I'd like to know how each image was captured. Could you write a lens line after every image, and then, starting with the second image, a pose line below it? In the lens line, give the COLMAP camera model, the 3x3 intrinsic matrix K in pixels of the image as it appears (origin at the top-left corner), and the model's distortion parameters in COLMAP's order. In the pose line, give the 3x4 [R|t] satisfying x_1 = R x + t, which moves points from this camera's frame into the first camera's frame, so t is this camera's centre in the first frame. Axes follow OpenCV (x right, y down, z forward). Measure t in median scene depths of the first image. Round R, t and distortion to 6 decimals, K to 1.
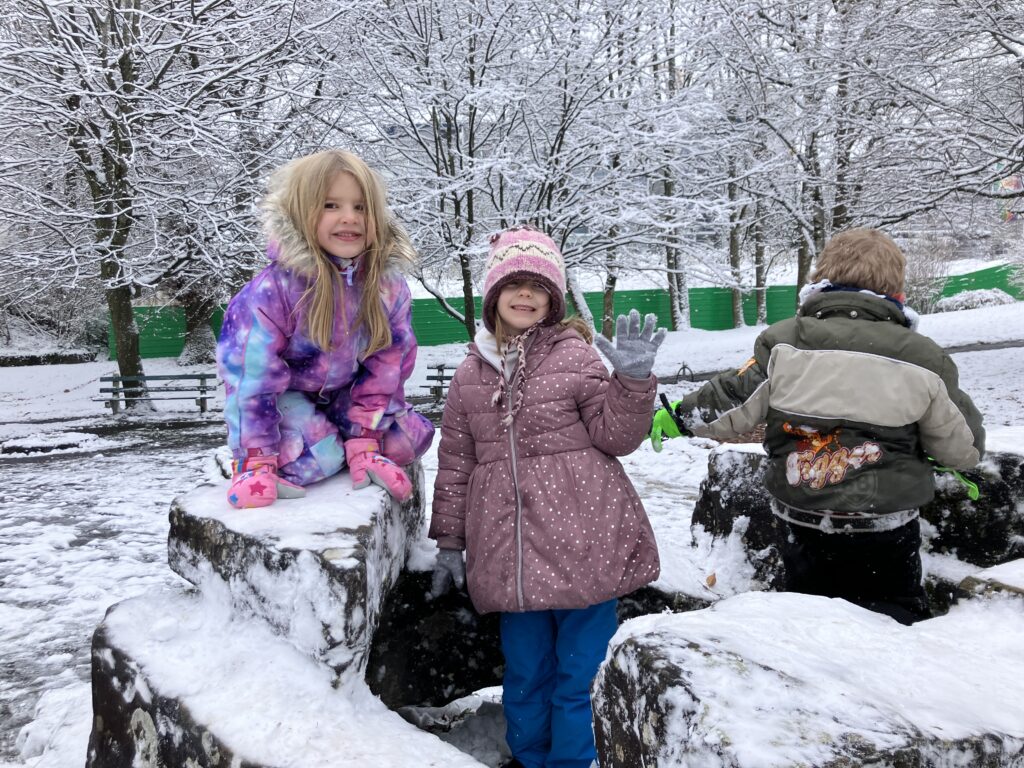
lens RADIAL K [[827.2, 0, 510.6], [0, 827.2, 382.9], [0, 0, 1]] dist [0.027480, 0.000256]
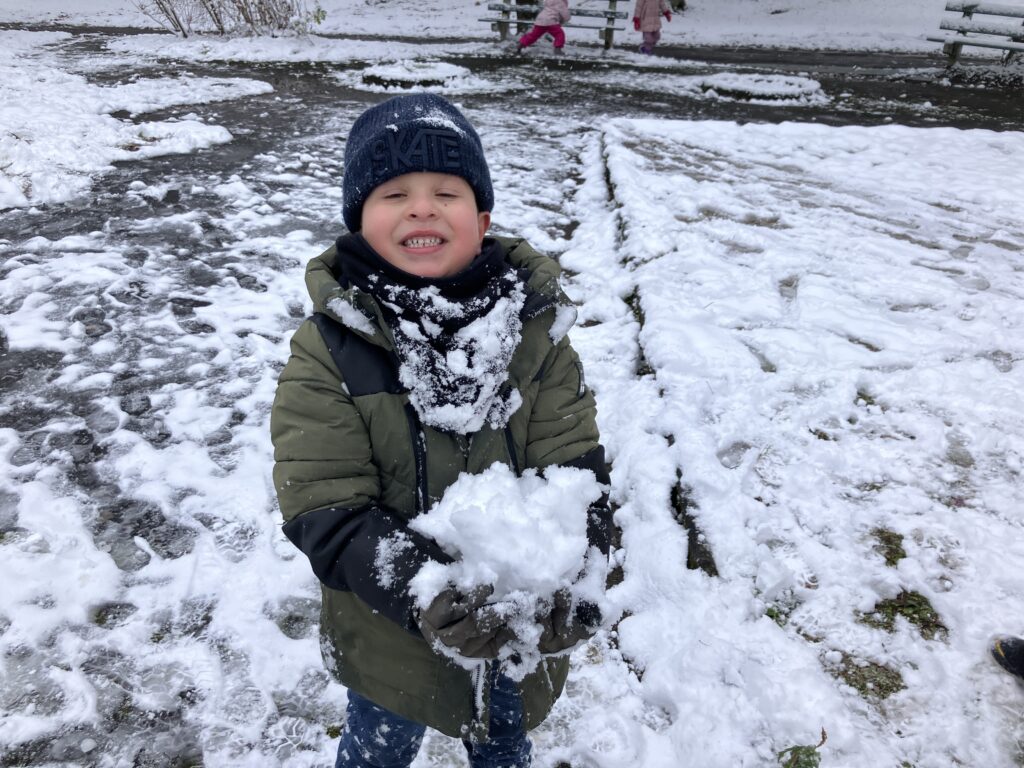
lens RADIAL K [[842.1, 0, 511.6], [0, 842.1, 382.3], [0, 0, 1]] dist [-0.004081, 0.001091]
pose [[0.886000, 0.253606, -0.388186, -0.092324], [-0.077982, 0.906748, 0.414399, -0.000140], [0.457081, -0.336886, 0.823155, 0.287608]]
